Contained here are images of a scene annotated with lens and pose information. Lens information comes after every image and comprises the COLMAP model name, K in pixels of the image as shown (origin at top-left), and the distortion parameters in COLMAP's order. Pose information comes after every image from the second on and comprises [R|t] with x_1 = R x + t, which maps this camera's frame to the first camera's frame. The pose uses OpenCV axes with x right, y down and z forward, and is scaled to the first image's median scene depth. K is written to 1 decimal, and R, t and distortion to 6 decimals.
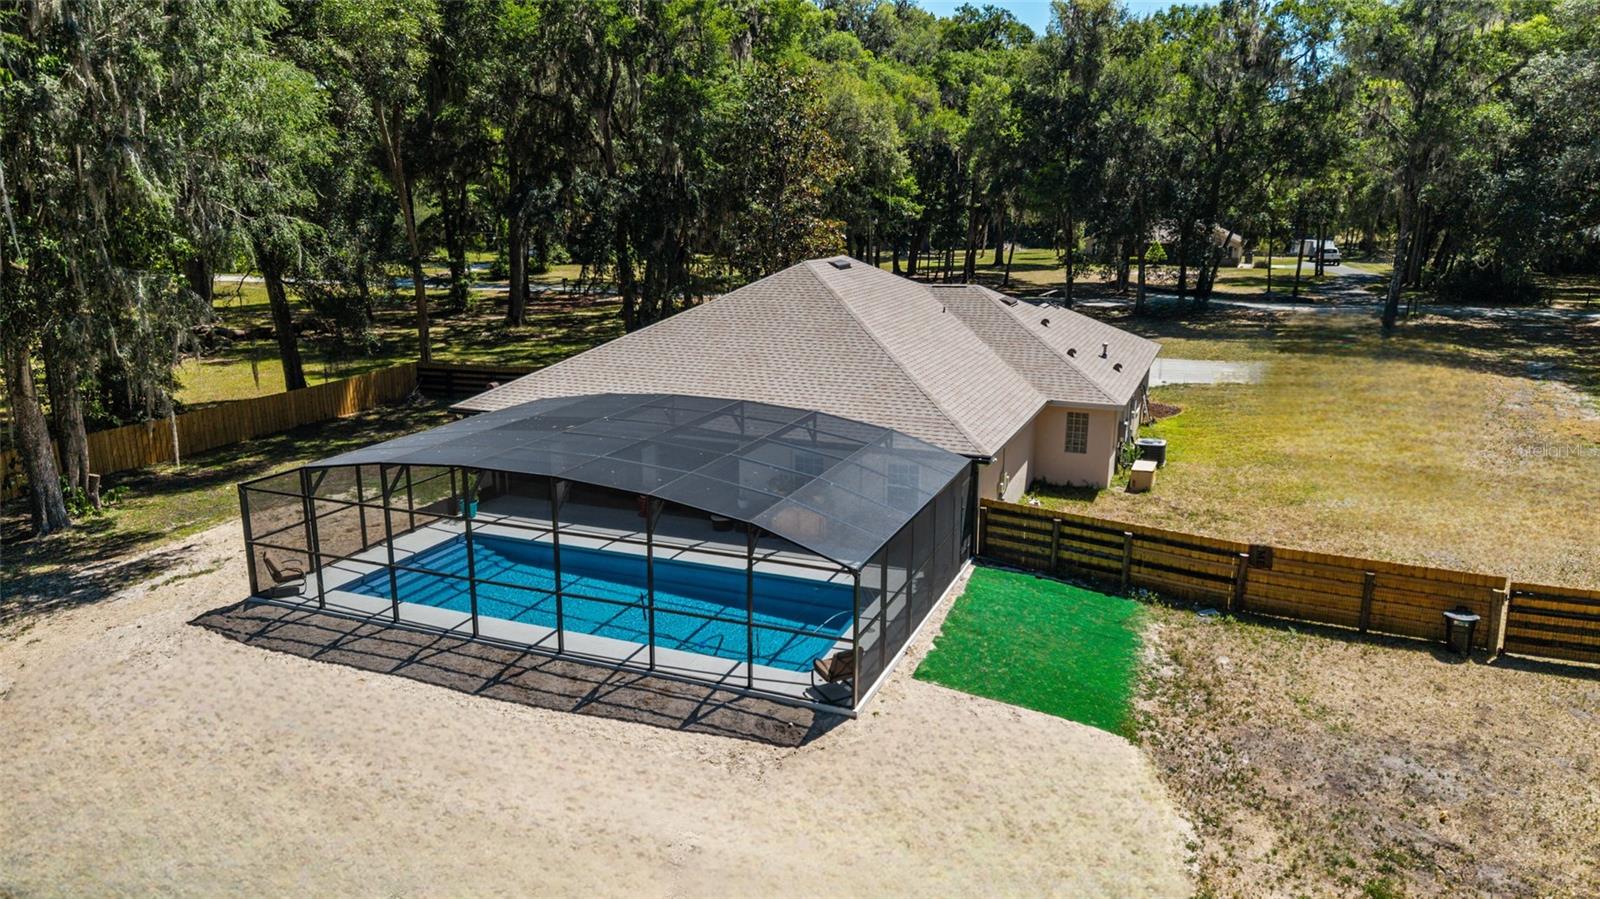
lens RADIAL K [[1052.7, 0, 800.0], [0, 1052.7, 449.5], [0, 0, 1]] dist [-0.032130, -0.002098]
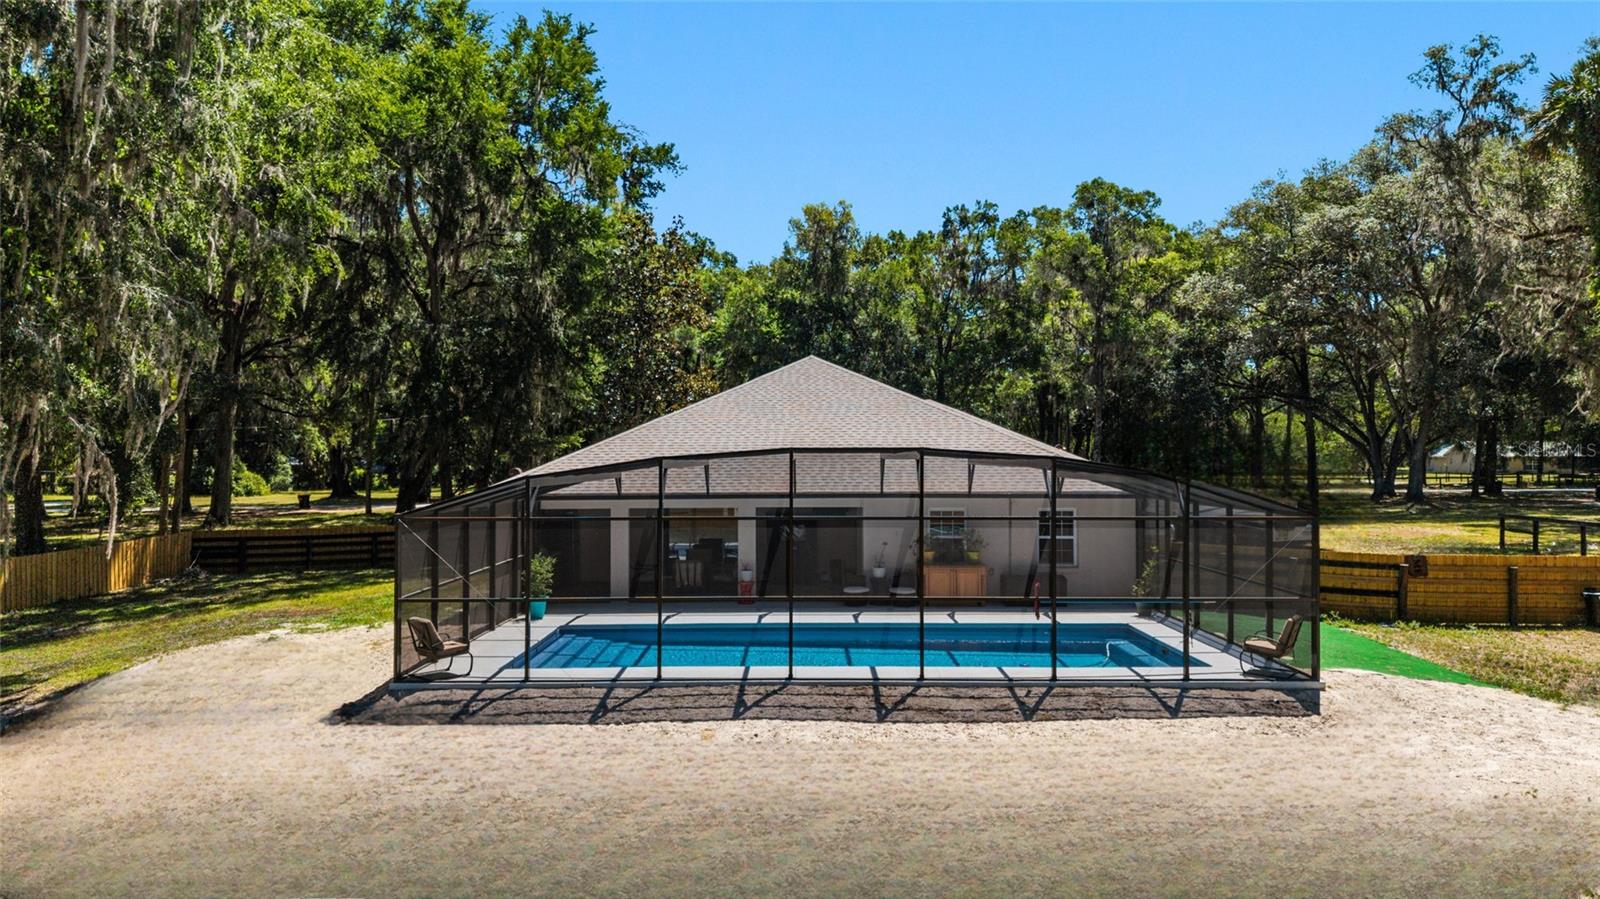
lens RADIAL K [[1043.4, 0, 800.0], [0, 1043.4, 449.5], [0, 0, 1]] dist [-0.002458, -0.001771]
pose [[0.924823, 0.003553, 0.380381, -0.375338], [0.089247, 0.970020, -0.226046, 0.119251], [-0.369781, 0.243000, 0.896779, 0.178387]]
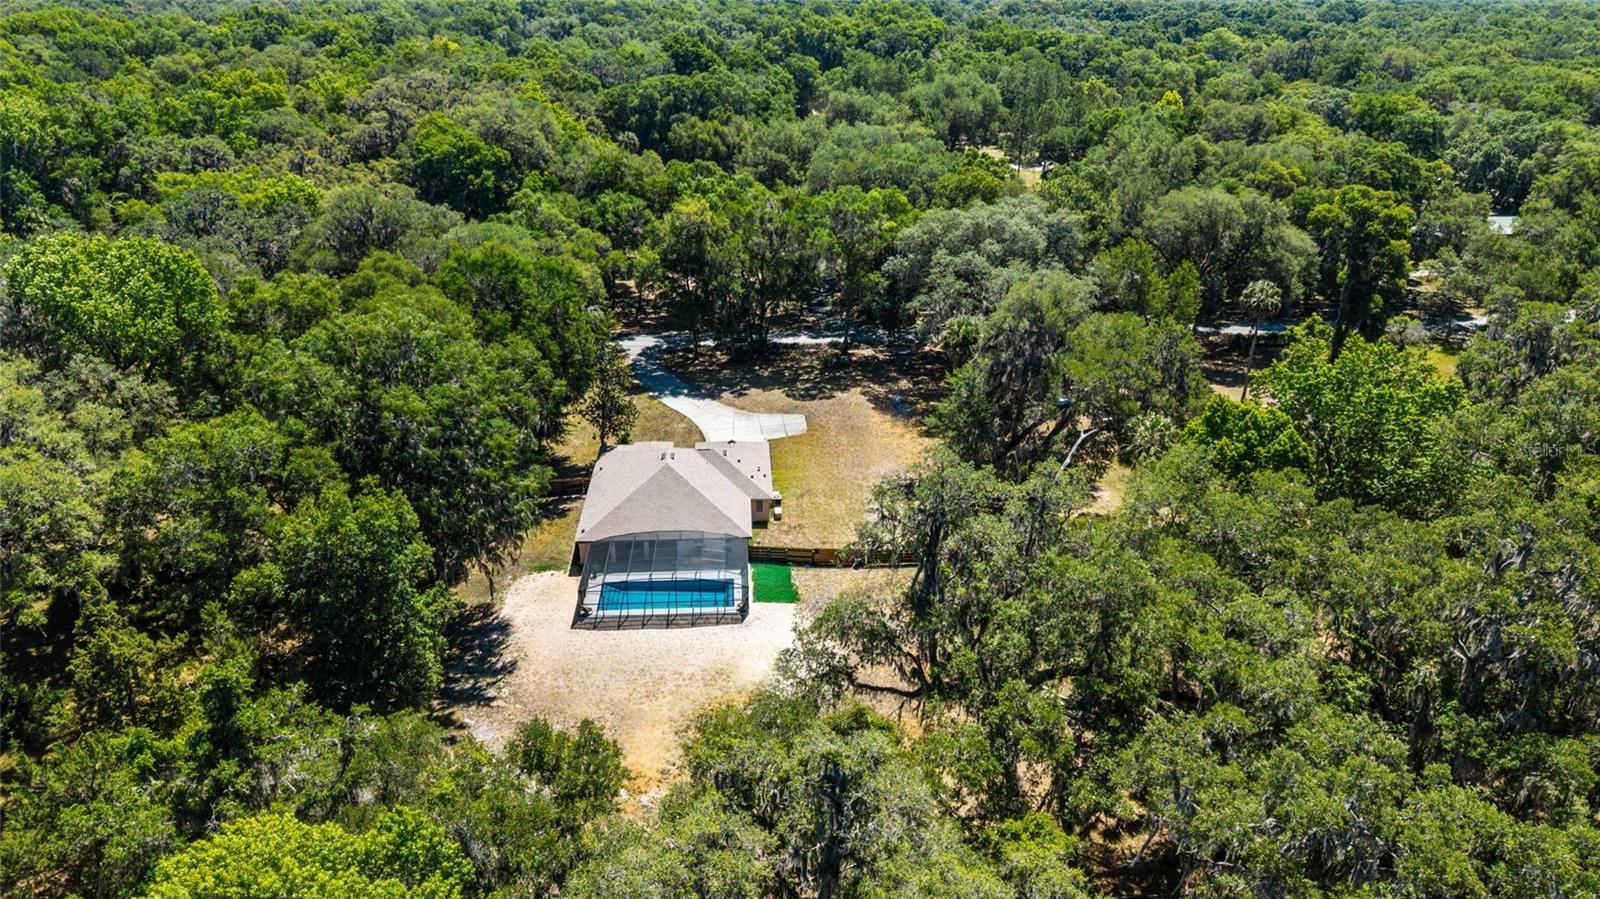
lens RADIAL K [[1052.7, 0, 800.0], [0, 1052.7, 449.5], [0, 0, 1]] dist [-0.032130, -0.002098]
pose [[0.897881, -0.177458, 0.402889, -0.868880], [0.095630, 0.971926, 0.214976, -0.841112], [-0.429727, -0.154495, 0.889644, -1.851811]]
